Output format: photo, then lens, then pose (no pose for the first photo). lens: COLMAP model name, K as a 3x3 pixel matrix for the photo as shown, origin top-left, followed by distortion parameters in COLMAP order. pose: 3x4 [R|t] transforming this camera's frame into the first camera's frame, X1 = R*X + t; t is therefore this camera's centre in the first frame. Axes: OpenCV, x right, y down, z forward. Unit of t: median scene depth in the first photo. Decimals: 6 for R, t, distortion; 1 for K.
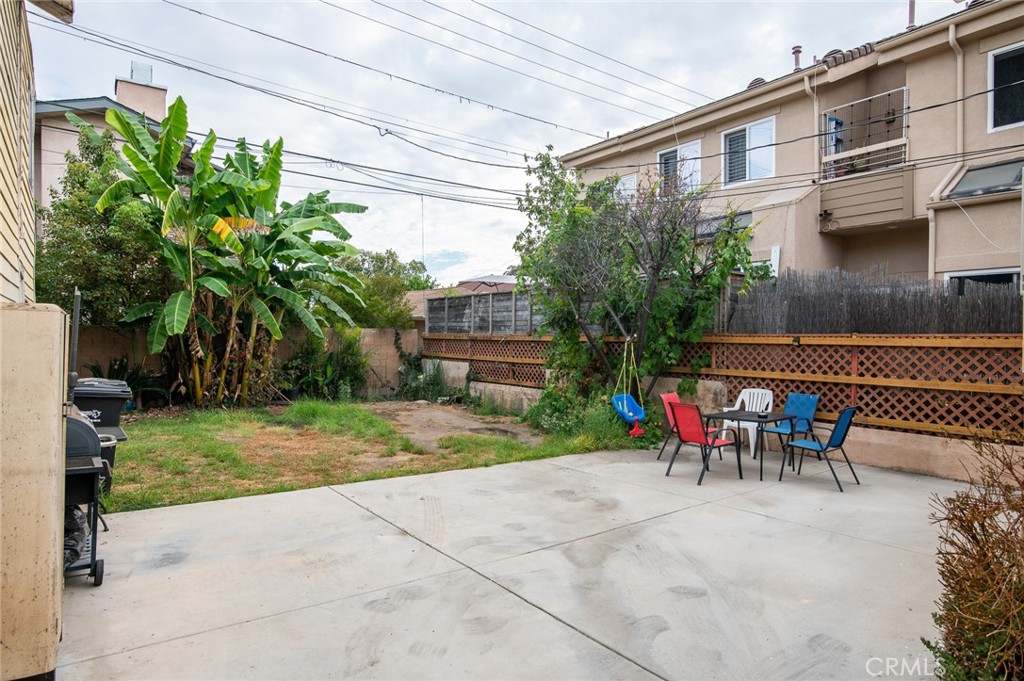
lens RADIAL K [[592.5, 0, 511.4], [0, 592.5, 337.8], [0, 0, 1]] dist [0.003142, 0.001043]
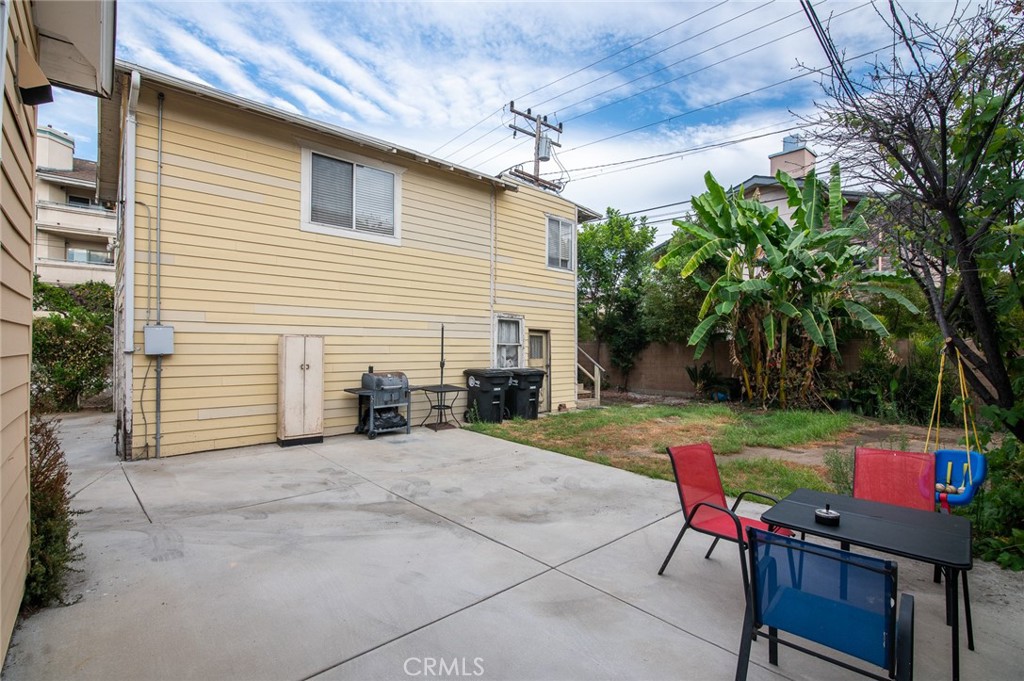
lens RADIAL K [[471.3, 0, 513.1], [0, 471.3, 344.1], [0, 0, 1]] dist [0.003299, 0.000049]
pose [[0.088839, -0.009566, -0.996000, 1.225489], [-0.005205, 0.999936, -0.010068, 0.009384], [0.996032, 0.006079, 0.088783, 1.209250]]
